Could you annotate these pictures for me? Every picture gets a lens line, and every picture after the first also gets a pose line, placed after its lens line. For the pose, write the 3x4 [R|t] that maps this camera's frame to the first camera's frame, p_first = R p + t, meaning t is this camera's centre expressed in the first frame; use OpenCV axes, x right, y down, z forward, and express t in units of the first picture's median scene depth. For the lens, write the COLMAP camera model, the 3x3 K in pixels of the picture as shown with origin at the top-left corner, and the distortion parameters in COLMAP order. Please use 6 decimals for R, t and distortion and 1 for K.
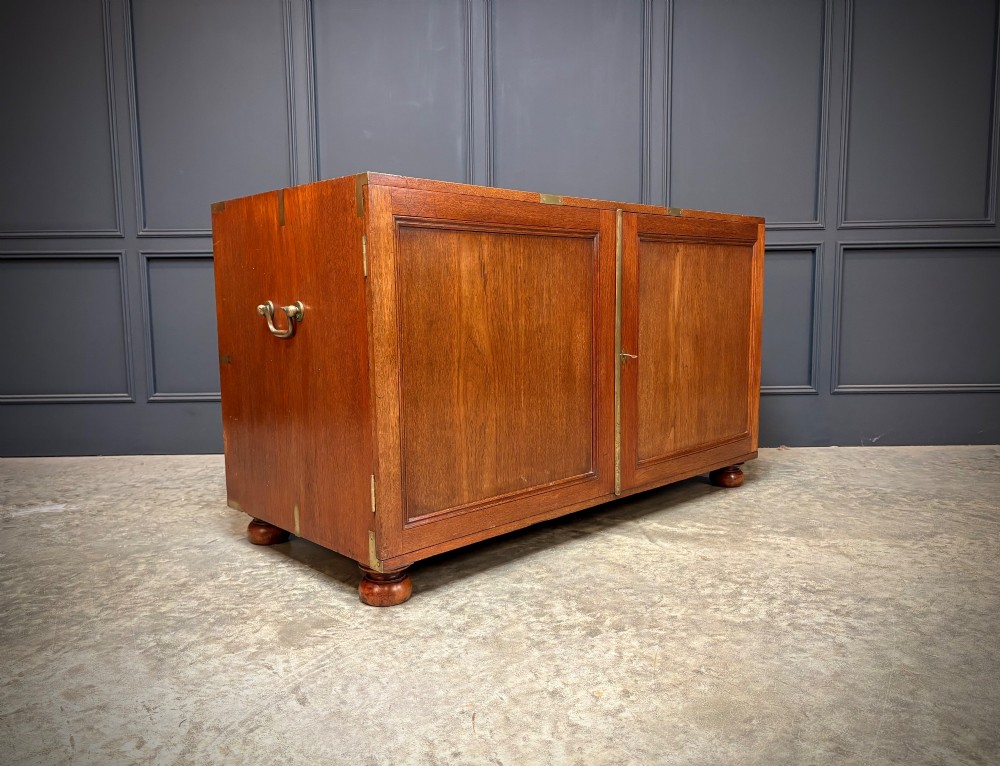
lens RADIAL K [[780.8, 0, 490.8], [0, 780.8, 376.0], [0, 0, 1]] dist [-0.022155, 0.081301]
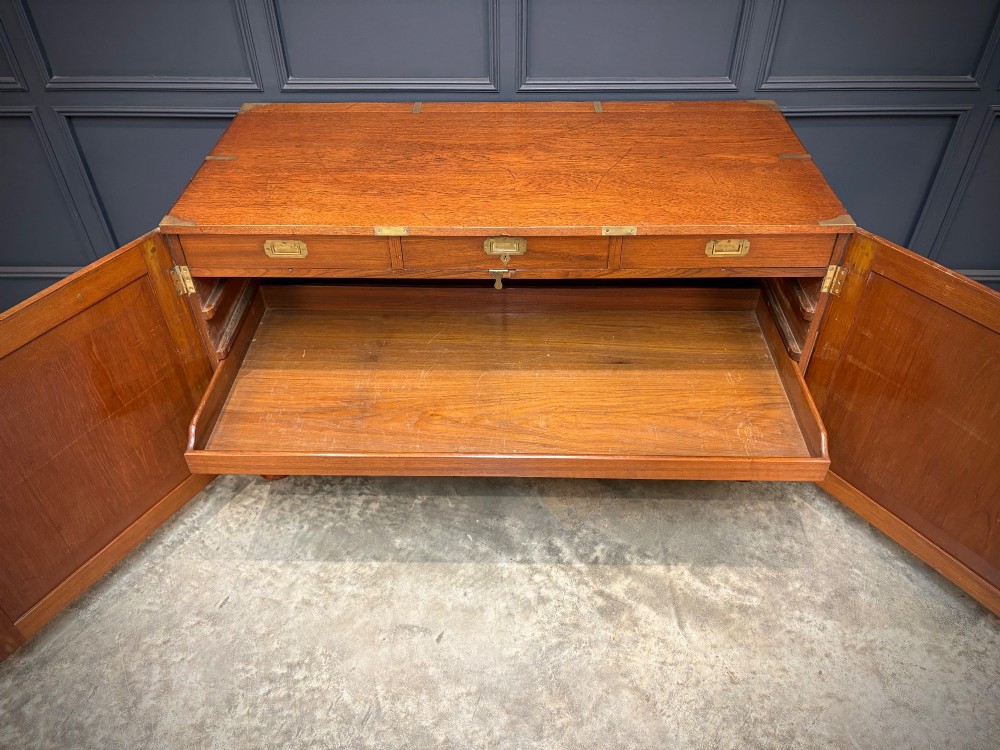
lens RADIAL K [[762.3, 0, 502.6], [0, 762.3, 368.9], [0, 0, 1]] dist [0.032994, -0.035560]
pose [[0.999770, 0.018561, -0.010751, -0.009286], [-0.009351, 0.828227, 0.560314, -0.691133], [0.019304, -0.560085, 0.828210, 0.471498]]
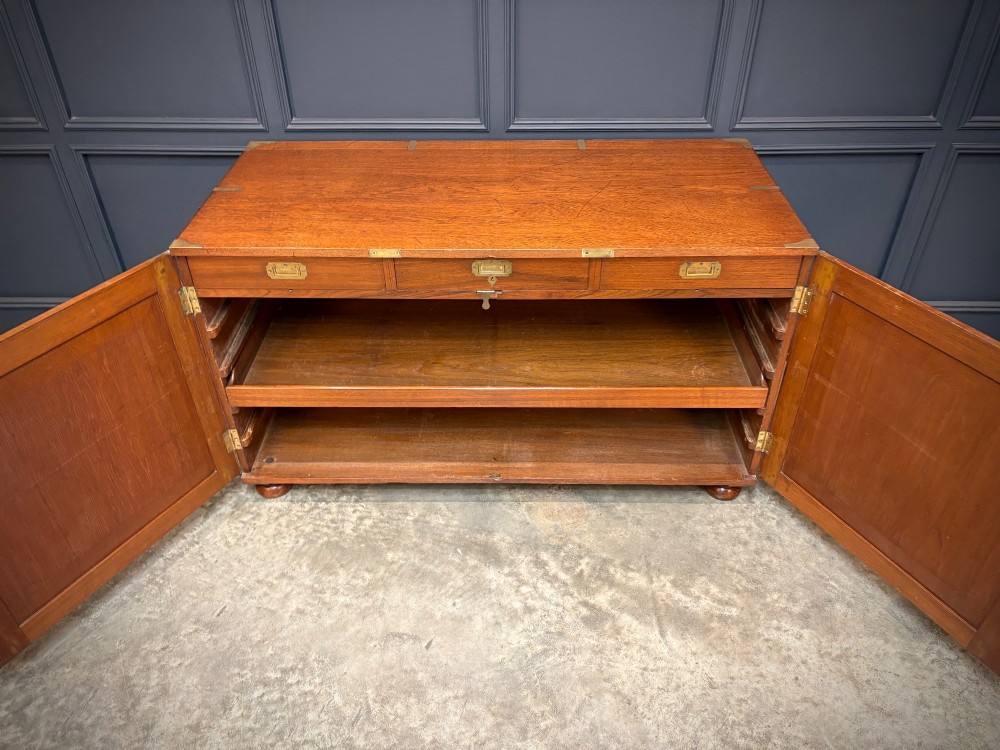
lens RADIAL K [[762.8, 0, 500.0], [0, 762.8, 375.0], [0, 0, 1]] dist [0.029693, -0.028390]
pose [[0.999690, 0.019150, -0.015885, 0.012317], [-0.008330, 0.859202, 0.511568, -0.681741], [0.023445, -0.511277, 0.859096, 0.392793]]
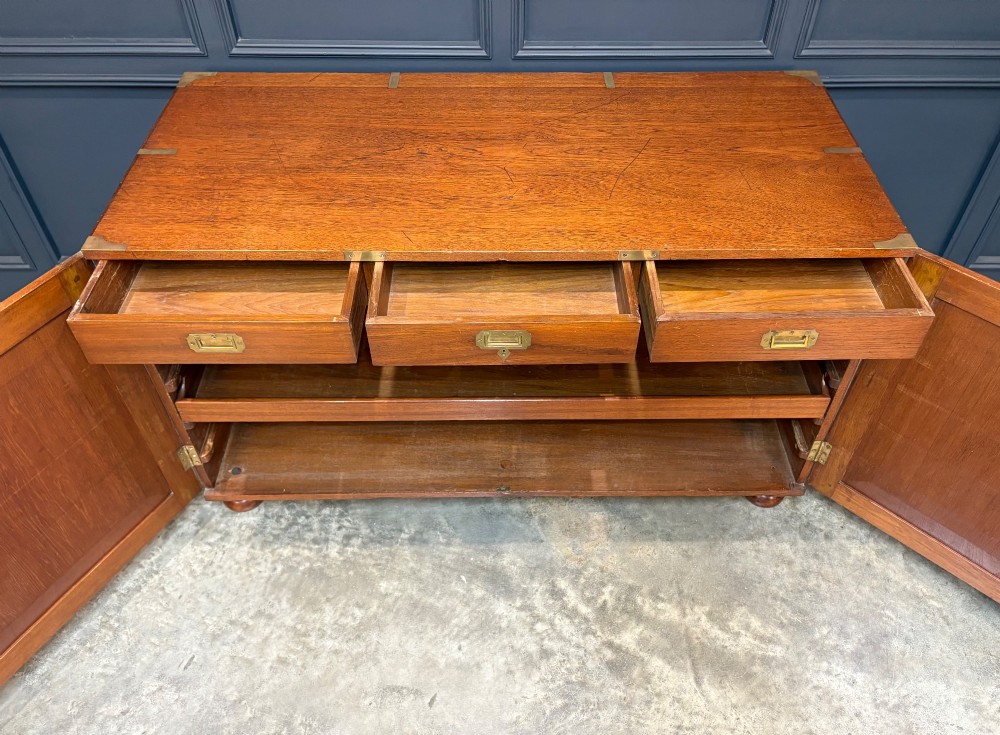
lens RADIAL K [[797.0, 0, 514.3], [0, 797.0, 389.1], [0, 0, 1]] dist [0.017440, 0.003040]
pose [[0.999775, 0.010879, 0.018186, -0.021570], [-0.020090, 0.759704, 0.649959, -0.737343], [-0.006745, -0.650178, 0.759752, 0.642647]]
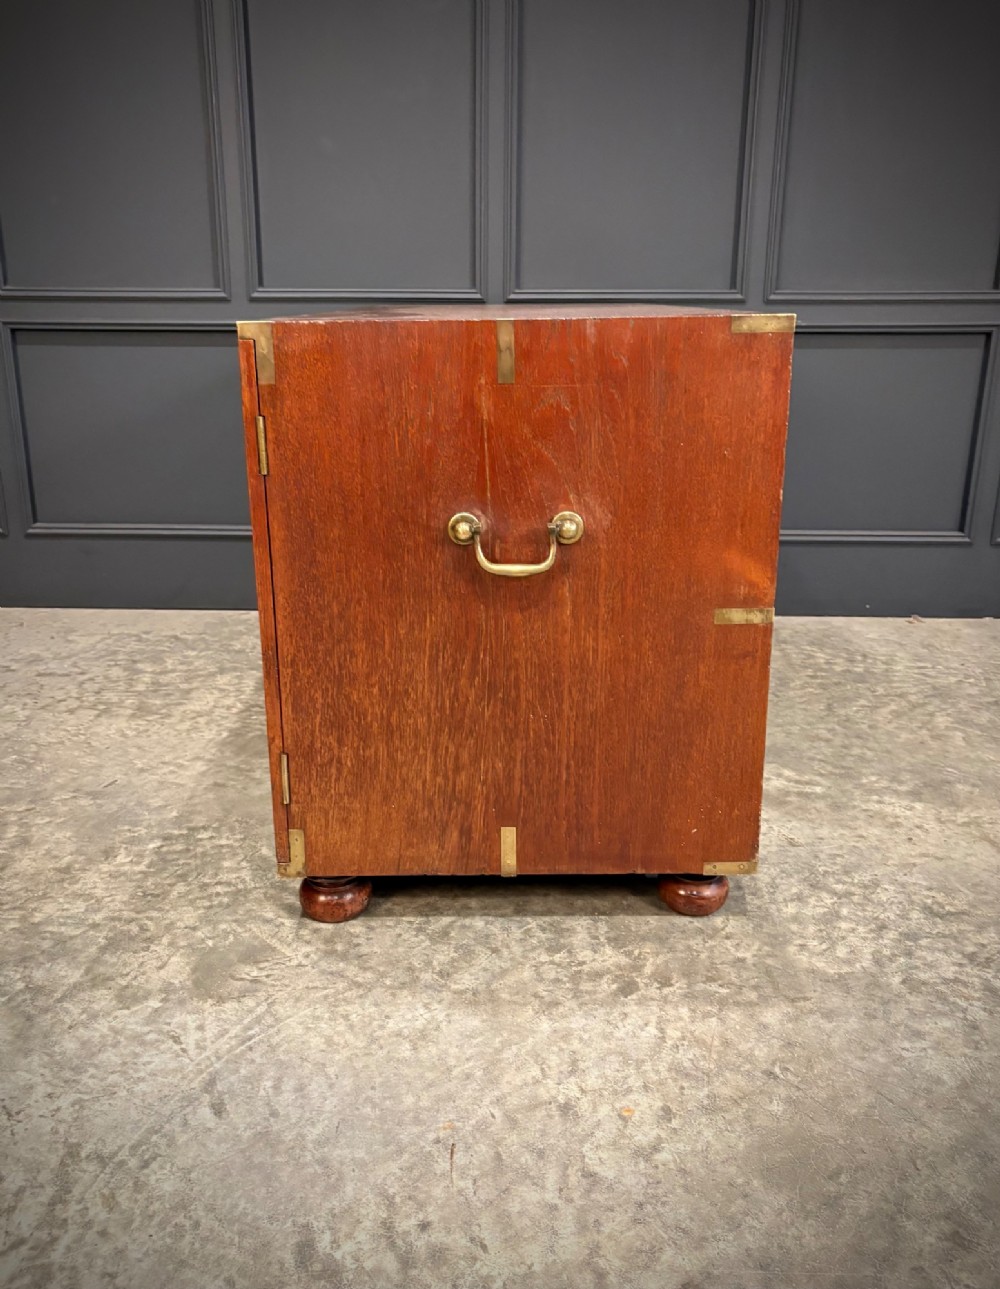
lens RADIAL K [[1059.7, 0, 487.0], [0, 1059.7, 599.0], [0, 0, 1]] dist [-0.037968, 0.091398]
pose [[0.999442, 0.023584, -0.023663, 0.014989], [-0.019005, 0.983871, 0.177868, -0.169734], [0.027476, -0.177319, 0.983770, 0.091750]]
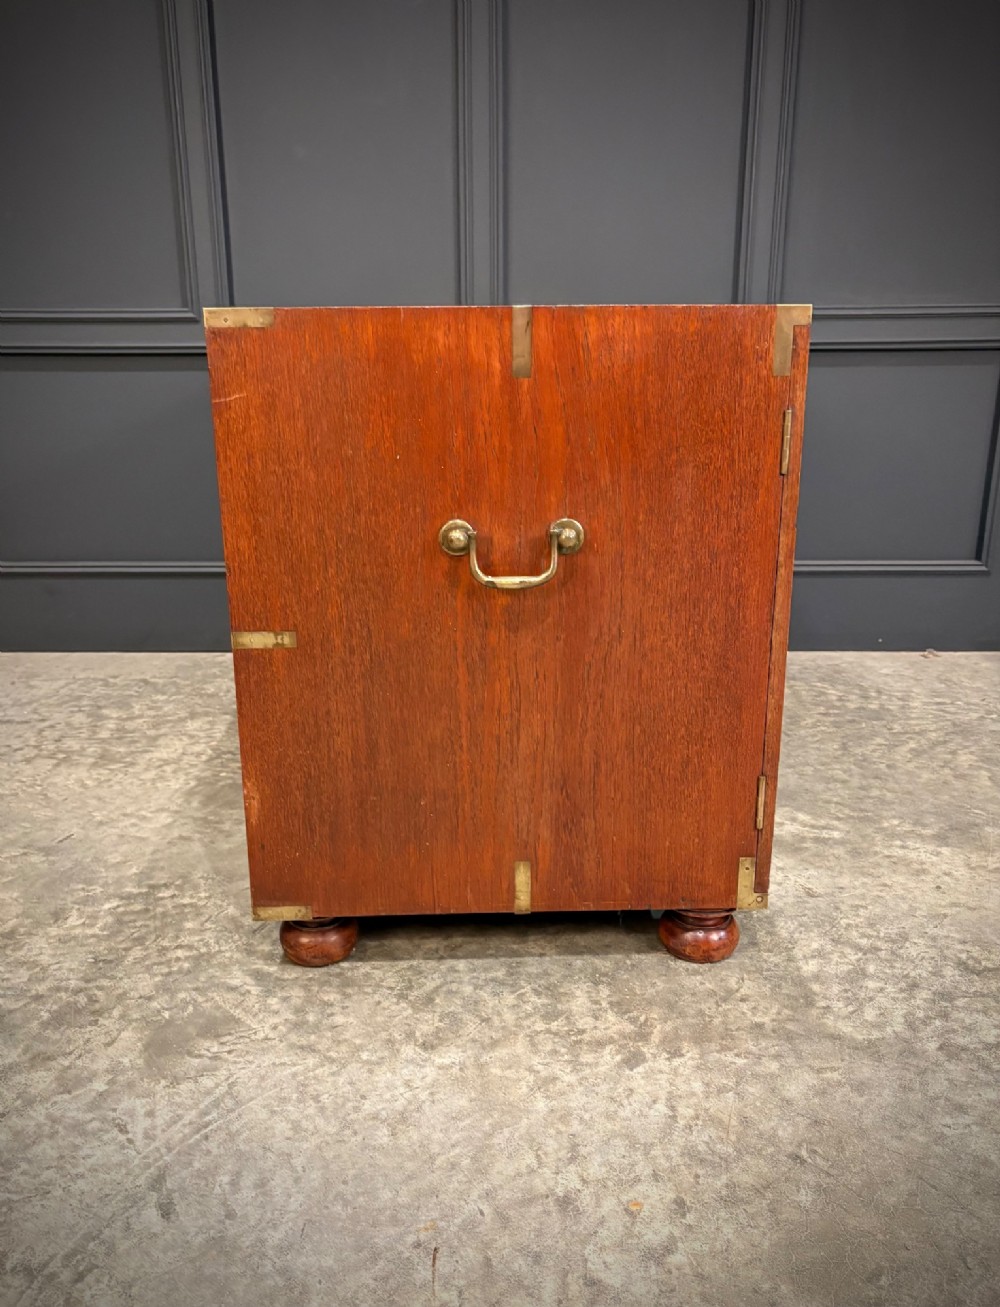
lens RADIAL K [[1071.7, 0, 493.9], [0, 1071.7, 651.7], [0, 0, 1]] dist [-0.031141, 0.075822]
pose [[0.999836, 0.012271, -0.013321, 0.022044], [-0.009632, 0.983125, 0.182683, -0.139828], [0.015338, -0.182525, 0.983082, 0.173077]]
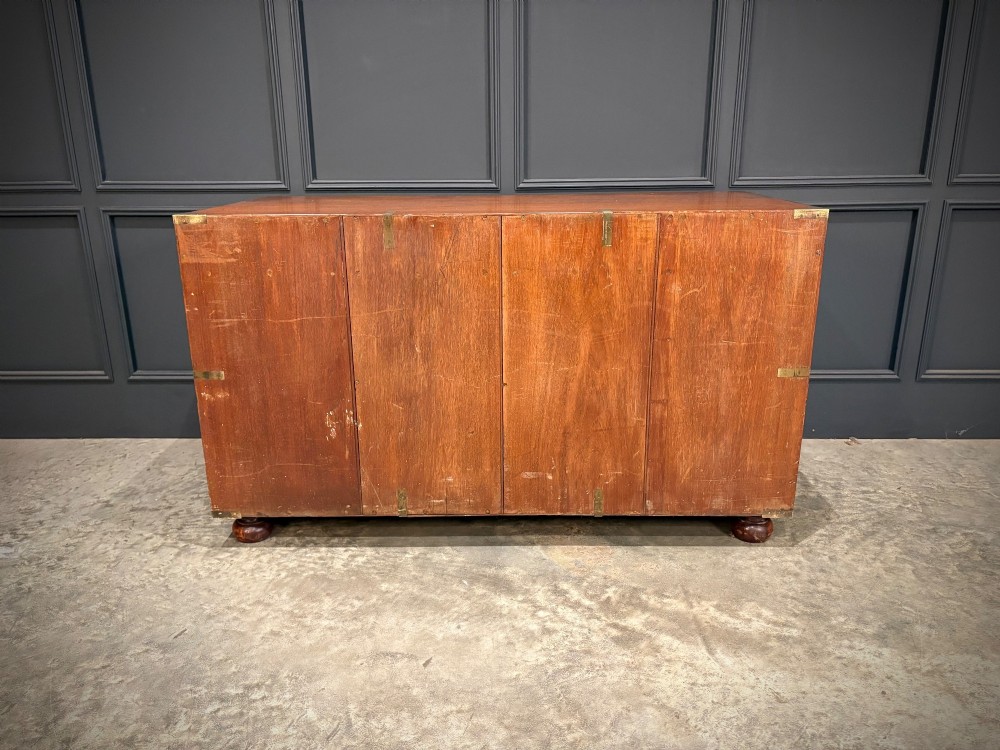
lens RADIAL K [[762.3, 0, 502.6], [0, 762.3, 368.9], [0, 0, 1]] dist [0.032994, -0.035560]
pose [[0.999628, 0.011732, -0.024617, 0.006676], [-0.006937, 0.982429, 0.186509, -0.273682], [0.026373, -0.186269, 0.982145, 0.313267]]
